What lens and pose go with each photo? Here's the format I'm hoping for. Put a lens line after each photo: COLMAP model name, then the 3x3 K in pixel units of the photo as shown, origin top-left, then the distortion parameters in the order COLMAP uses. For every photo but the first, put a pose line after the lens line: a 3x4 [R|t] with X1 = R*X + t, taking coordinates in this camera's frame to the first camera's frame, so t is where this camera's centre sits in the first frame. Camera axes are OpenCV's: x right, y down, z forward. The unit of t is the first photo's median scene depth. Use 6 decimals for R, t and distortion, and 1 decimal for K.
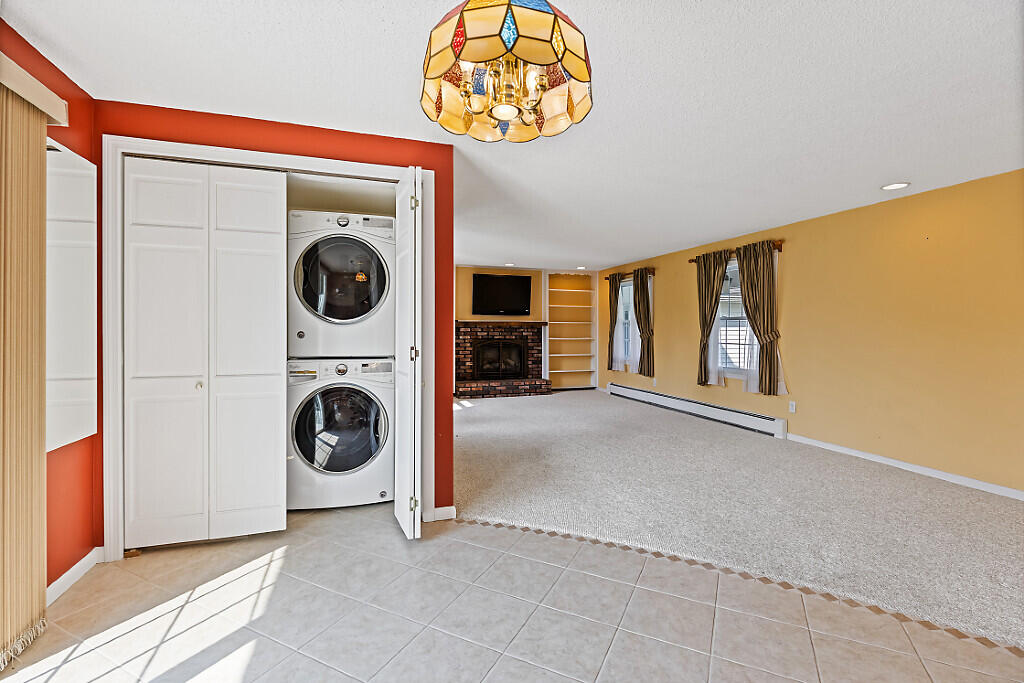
lens RADIAL K [[466.8, 0, 500.9], [0, 466.8, 327.0], [0, 0, 1]] dist [-0.001466, -0.000776]
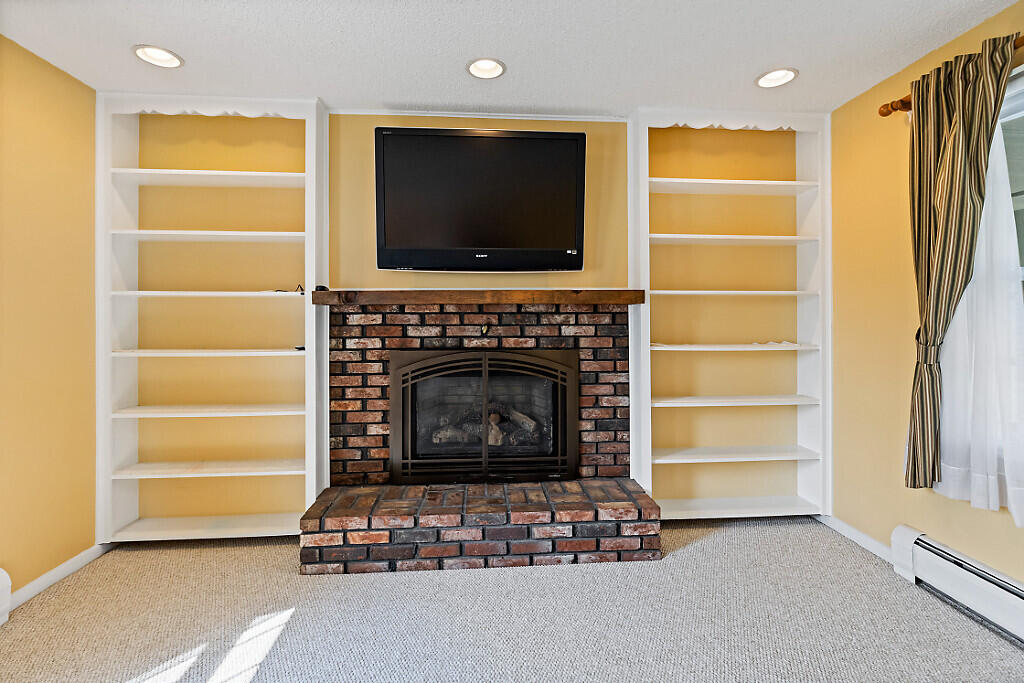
lens RADIAL K [[466.8, 0, 507.5], [0, 466.8, 321.6], [0, 0, 1]] dist [-0.001466, -0.000776]
pose [[0.973997, -0.005154, -0.226500, 0.082497], [0.007913, 0.999905, 0.011277, 0.004730], [0.226421, -0.012776, 0.973946, 0.704153]]
